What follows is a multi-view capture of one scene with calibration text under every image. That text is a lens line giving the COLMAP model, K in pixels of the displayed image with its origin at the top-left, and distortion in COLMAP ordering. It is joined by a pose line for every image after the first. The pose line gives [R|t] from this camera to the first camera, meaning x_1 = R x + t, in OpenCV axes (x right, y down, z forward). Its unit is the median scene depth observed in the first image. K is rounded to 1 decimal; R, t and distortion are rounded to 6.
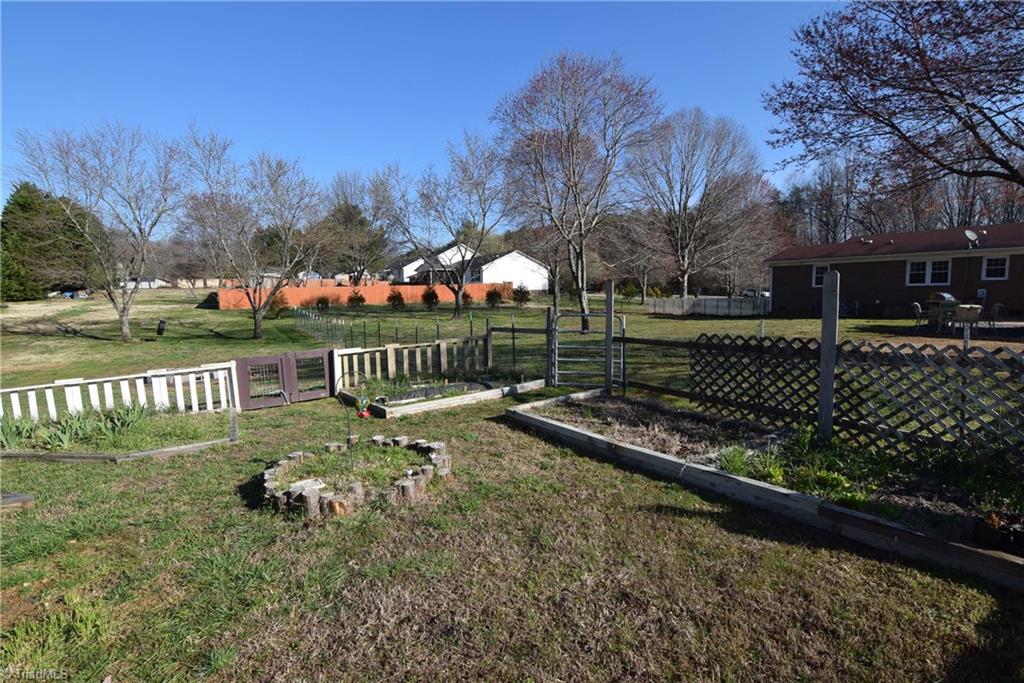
lens RADIAL K [[497.9, 0, 512.0], [0, 497.9, 341.5], [0, 0, 1]] dist [-0.021547, 0.000052]
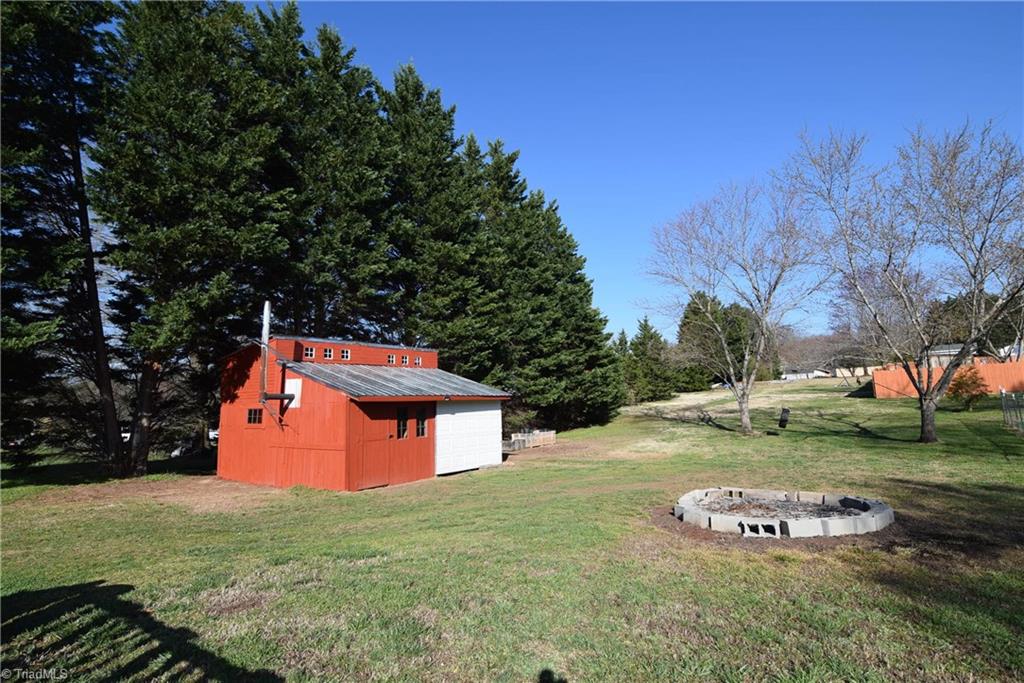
lens RADIAL K [[497.9, 0, 512.0], [0, 497.9, 341.5], [0, 0, 1]] dist [-0.021547, 0.000052]
pose [[0.372273, -0.109721, -0.921615, -0.119846], [-0.066286, 0.987309, -0.144317, -0.005780], [0.925753, 0.114816, 0.360276, 0.257184]]
